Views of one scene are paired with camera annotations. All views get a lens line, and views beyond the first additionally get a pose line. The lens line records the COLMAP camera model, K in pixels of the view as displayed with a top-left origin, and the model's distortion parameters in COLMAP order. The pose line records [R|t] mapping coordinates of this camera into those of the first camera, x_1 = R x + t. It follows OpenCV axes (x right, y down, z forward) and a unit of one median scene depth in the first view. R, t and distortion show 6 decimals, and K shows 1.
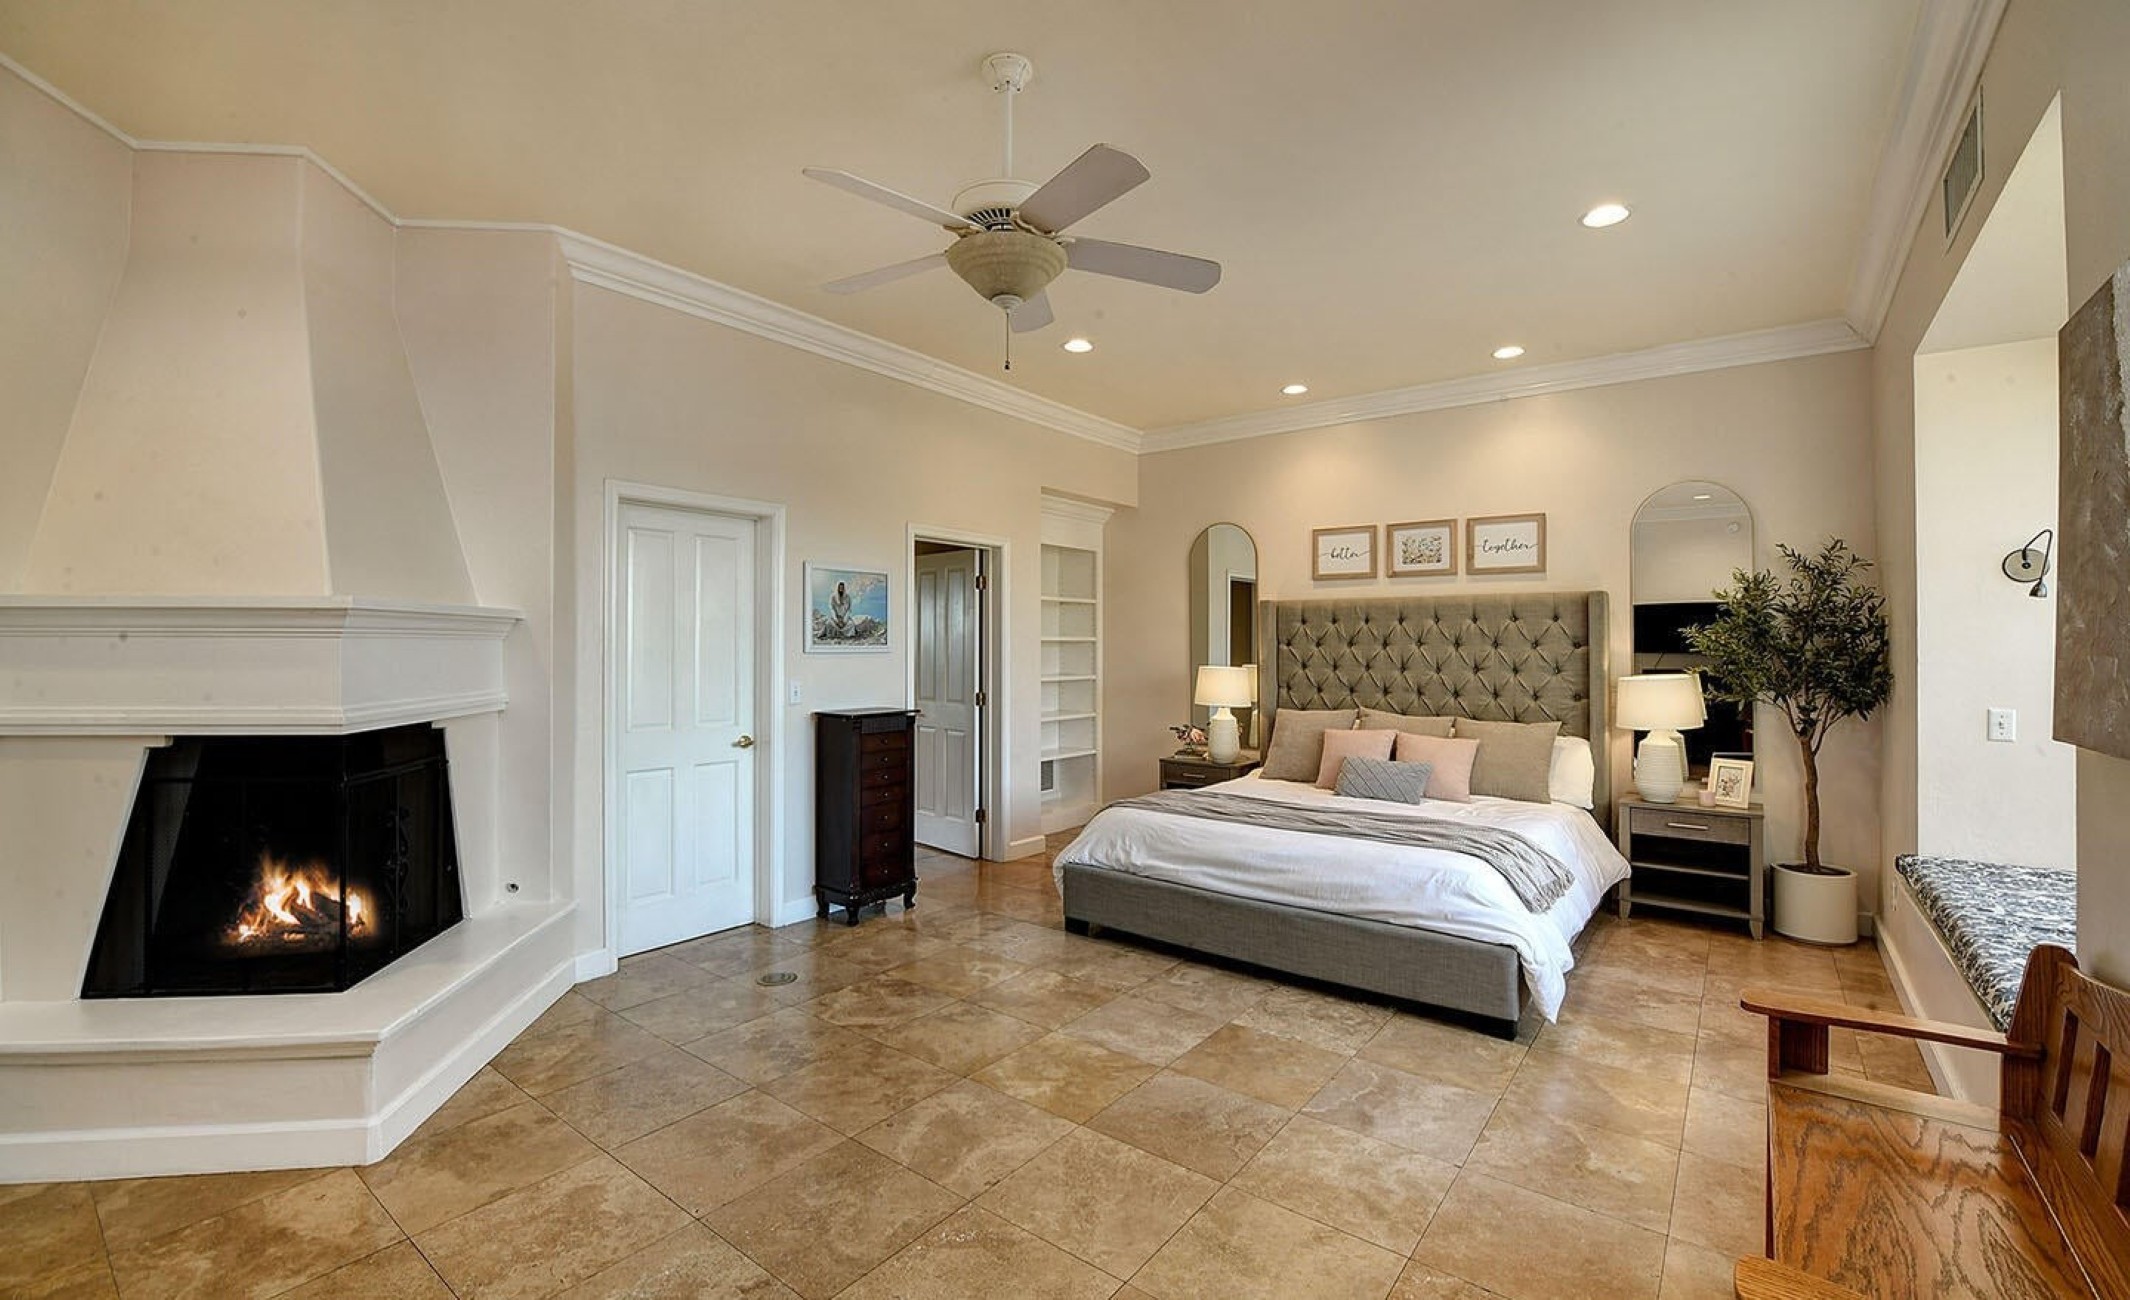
lens RADIAL K [[894.7, 0, 1061.9], [0, 894.7, 647.4], [0, 0, 1]] dist [-0.010707, 0.000022]
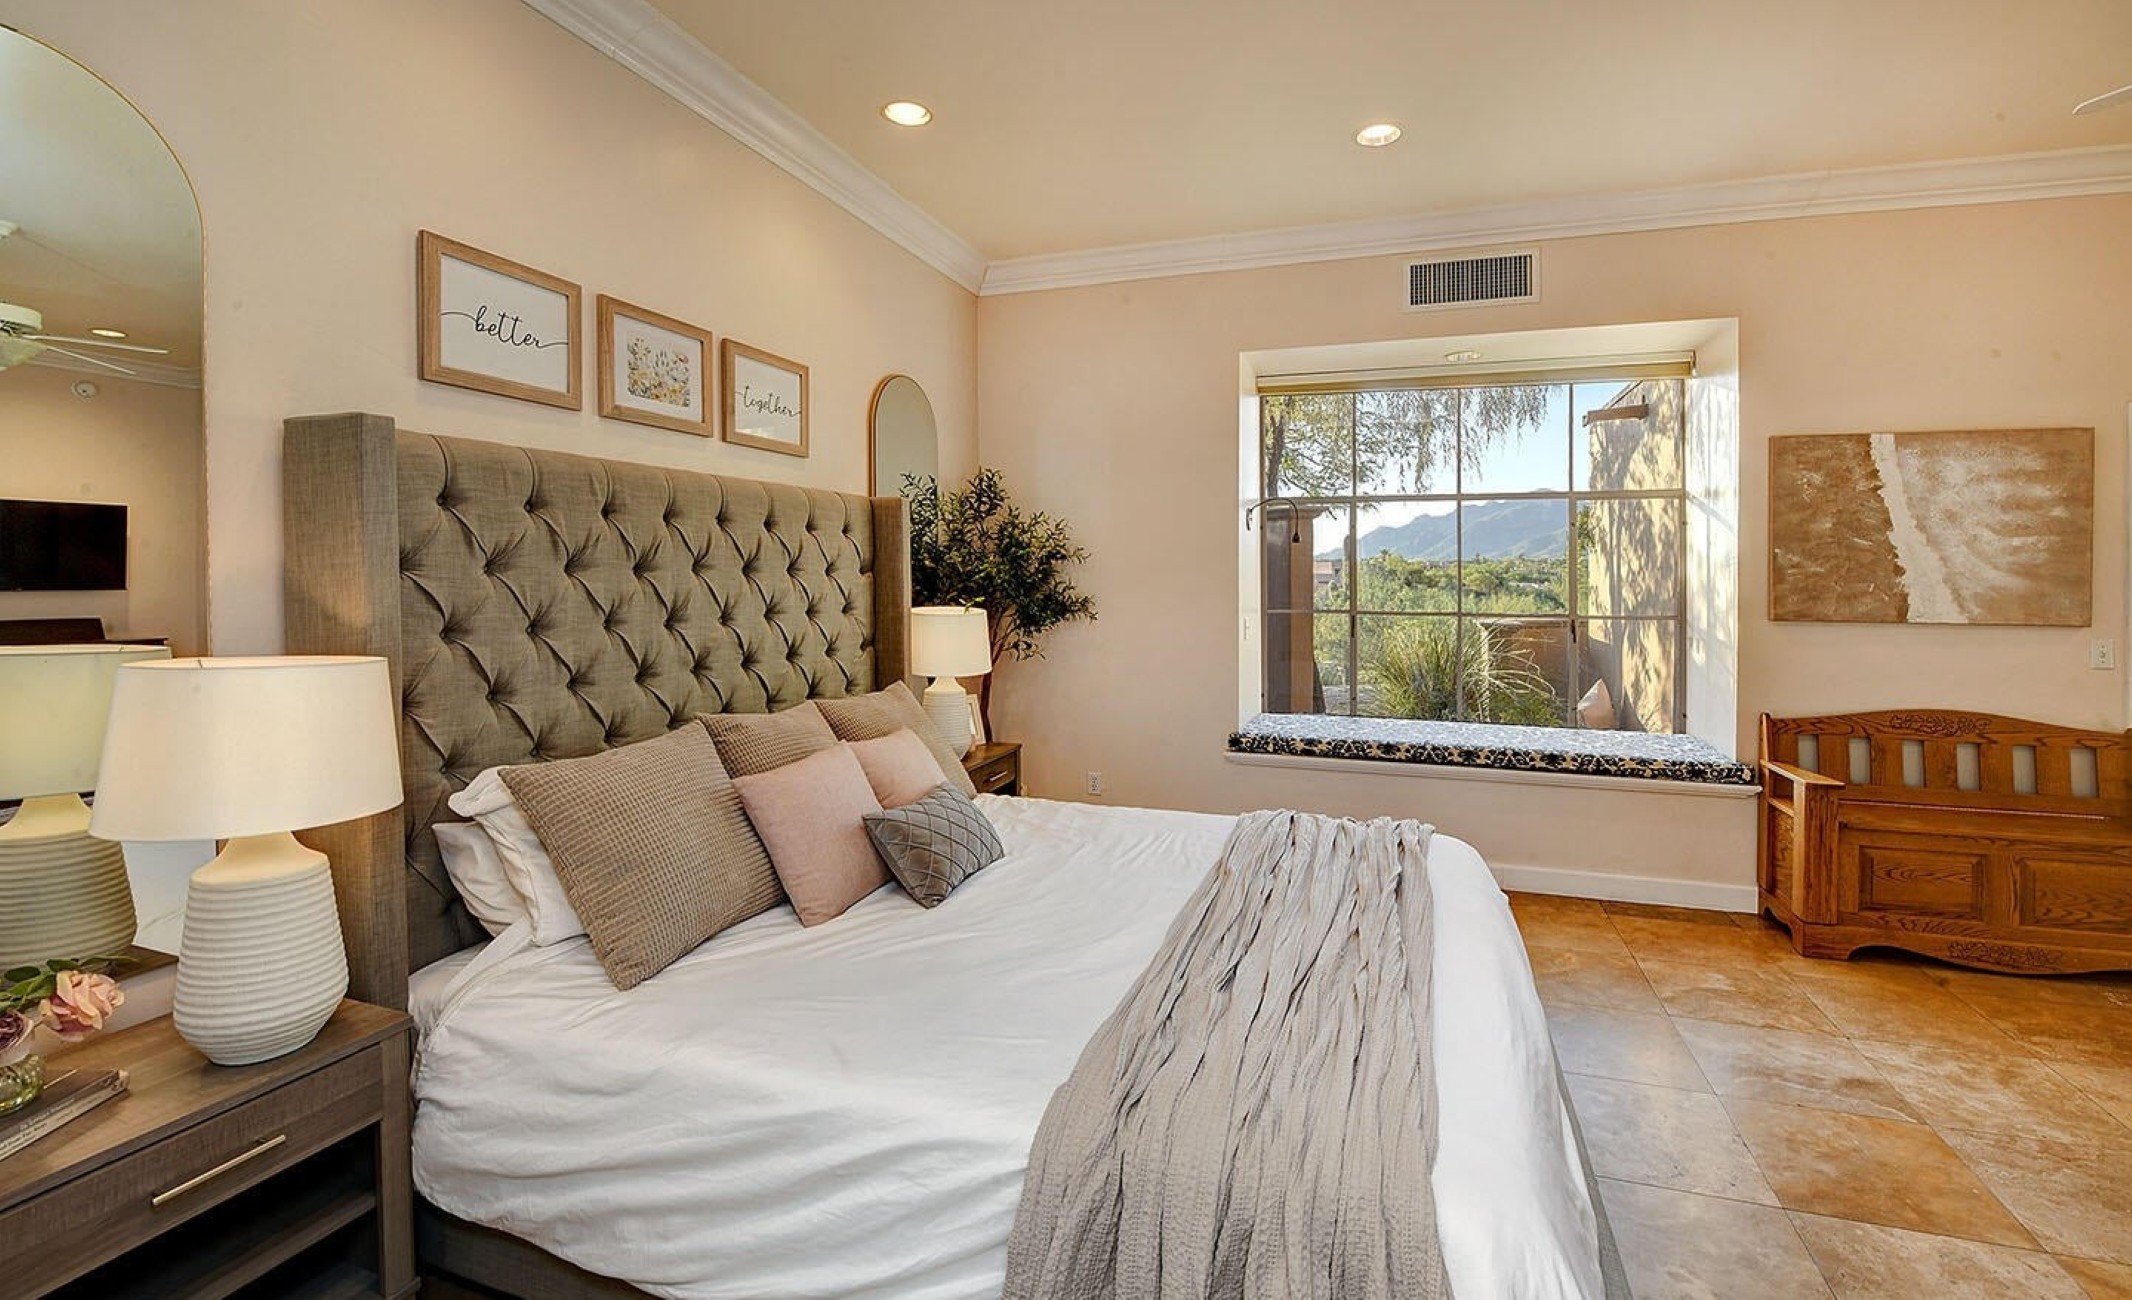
lens RADIAL K [[895.6, 0, 1099.3], [0, 895.6, 569.6], [0, 0, 1]] dist [-0.010707, 0.000022]
pose [[-0.318236, -0.003299, 0.948006, -0.136987], [-0.005133, 0.999985, 0.001757, -0.005233], [-0.947998, -0.004307, -0.318248, 0.969880]]
